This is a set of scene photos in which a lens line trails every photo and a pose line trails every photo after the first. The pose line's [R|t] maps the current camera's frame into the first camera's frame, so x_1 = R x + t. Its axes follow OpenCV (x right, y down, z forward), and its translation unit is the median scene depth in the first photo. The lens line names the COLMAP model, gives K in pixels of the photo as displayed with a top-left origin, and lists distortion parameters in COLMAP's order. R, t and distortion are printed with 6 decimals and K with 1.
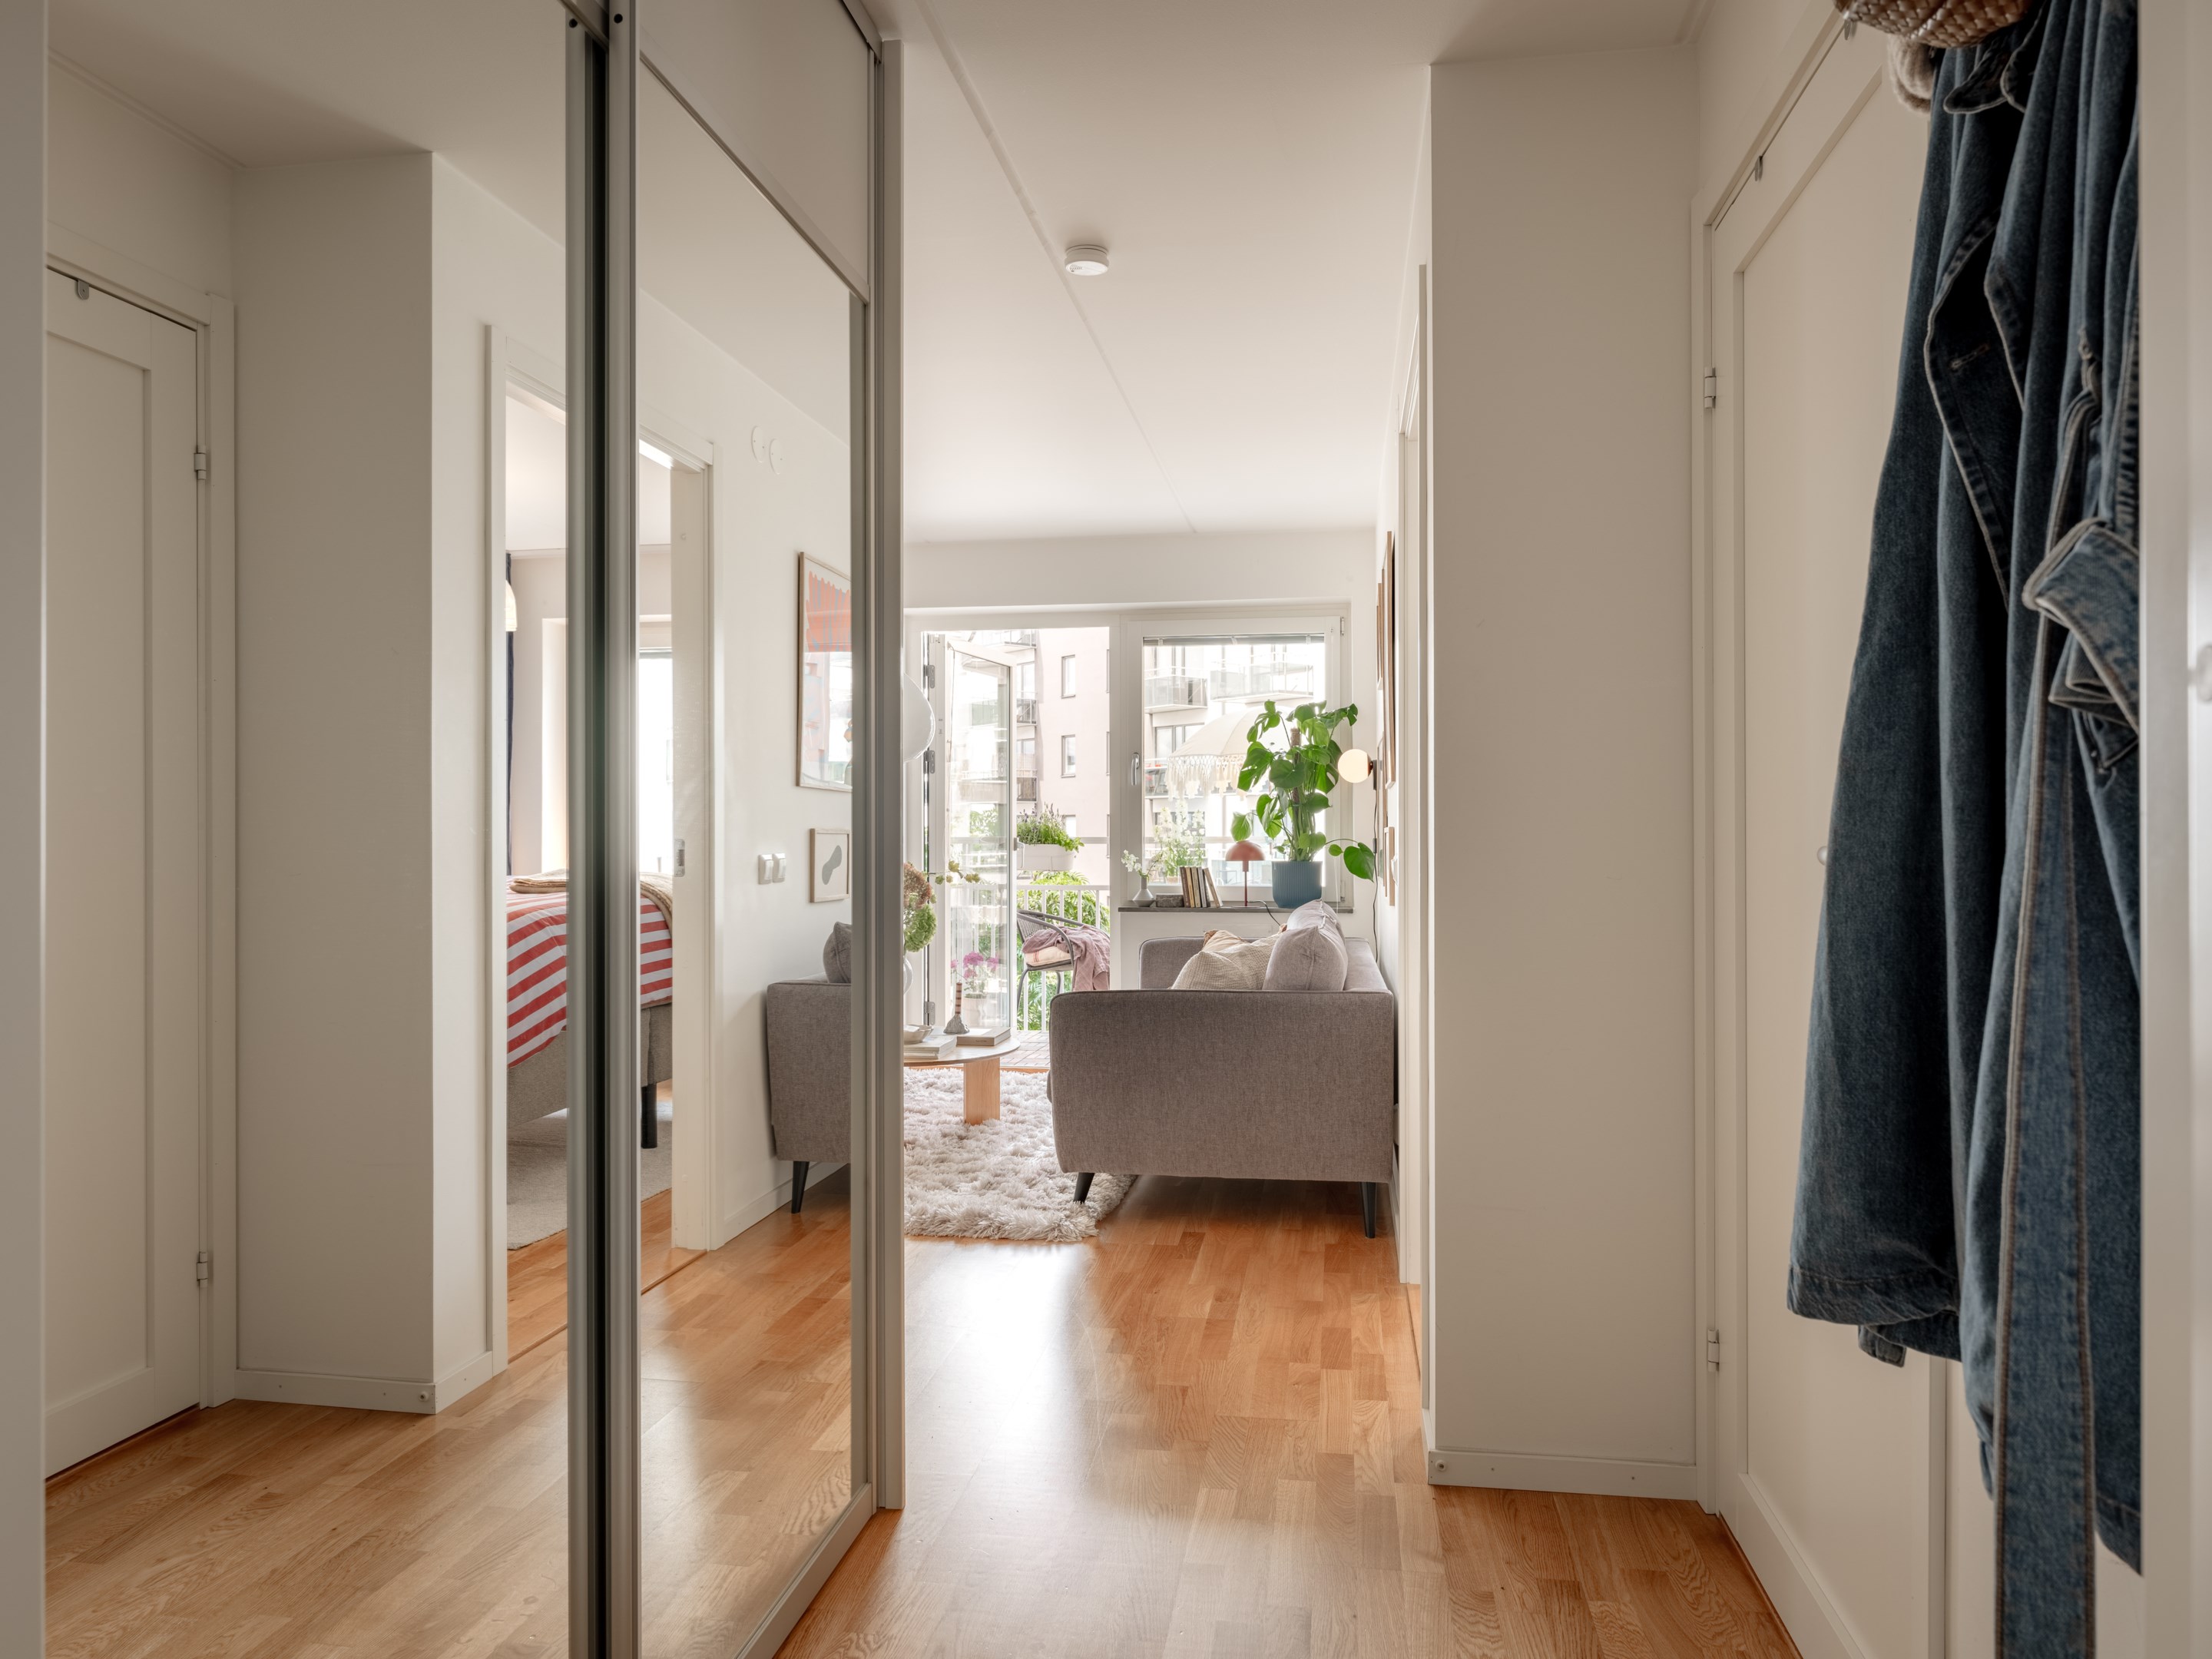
lens RADIAL K [[1439.9, 0, 1106.0], [0, 1439.9, 829.5], [0, 0, 1]] dist [0.002209, -0.005275]
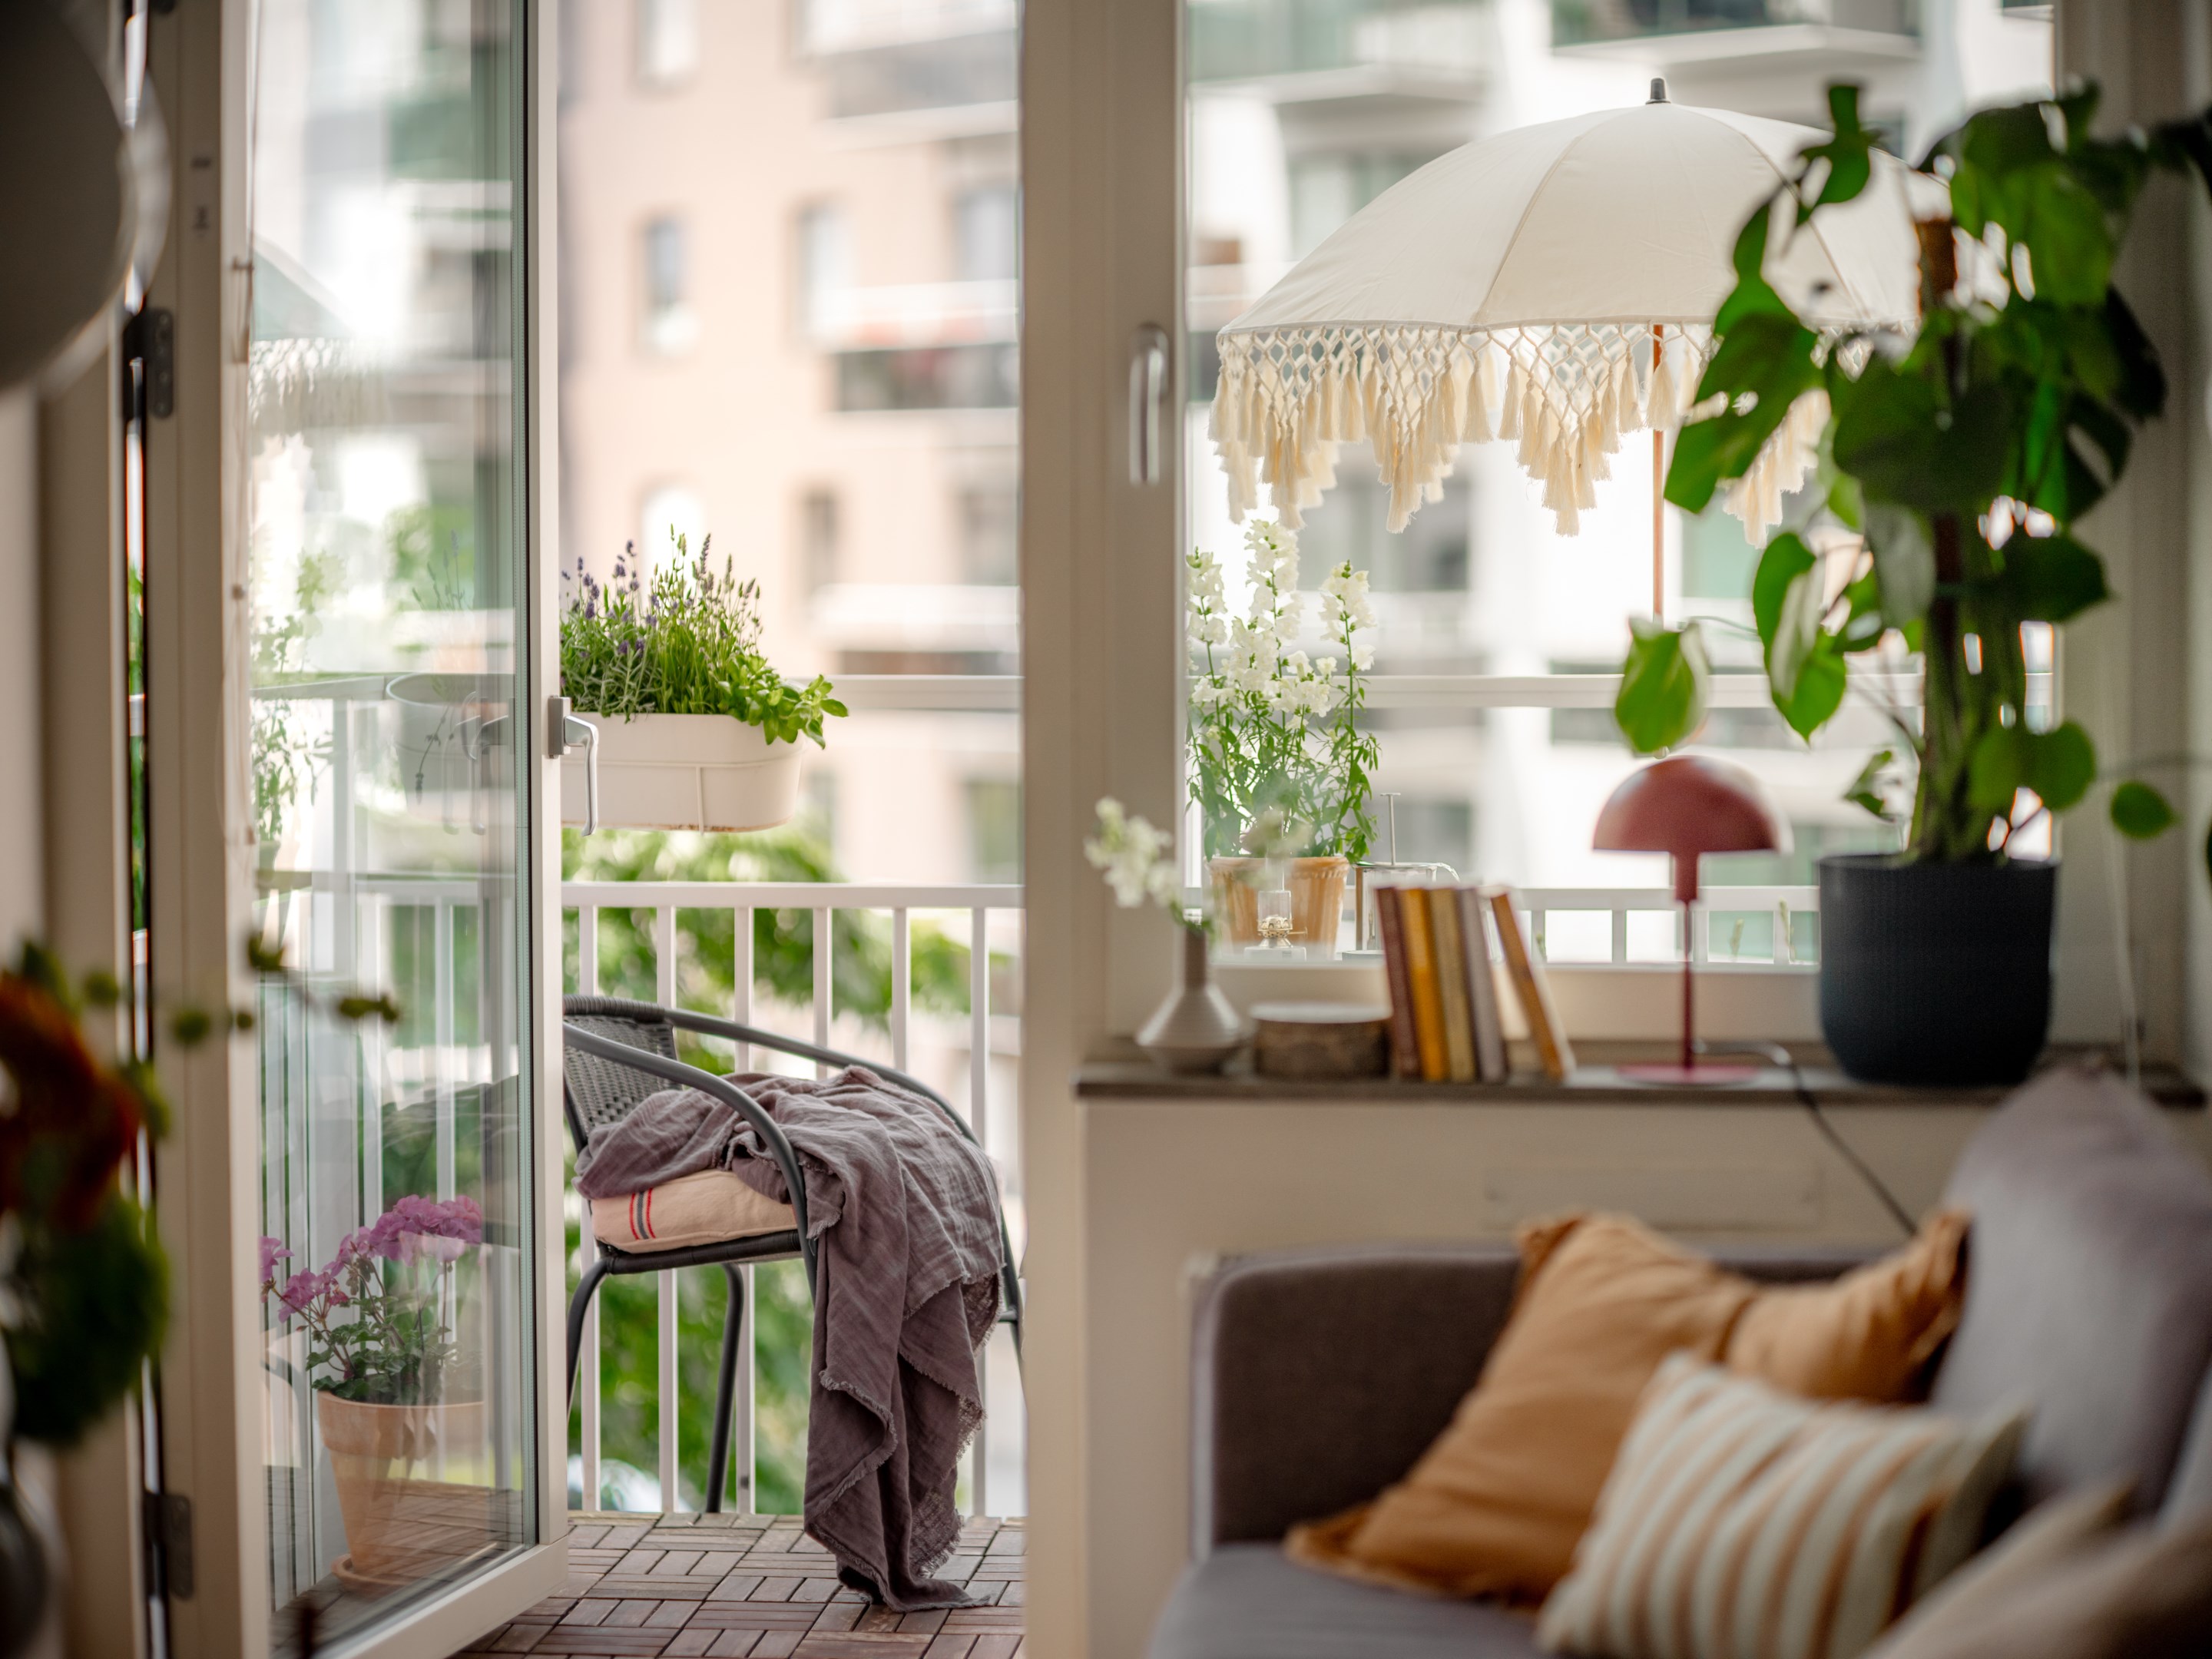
lens RADIAL K [[4627.5, 0, 1106.0], [0, 4627.5, 829.5], [0, 0, 1]] dist [-0.018735, -0.339667]
pose [[0.997222, -0.003422, 0.074410, -0.036678], [-0.001664, 0.997671, 0.068188, -0.027045], [-0.074471, -0.068122, 0.994894, 0.343679]]
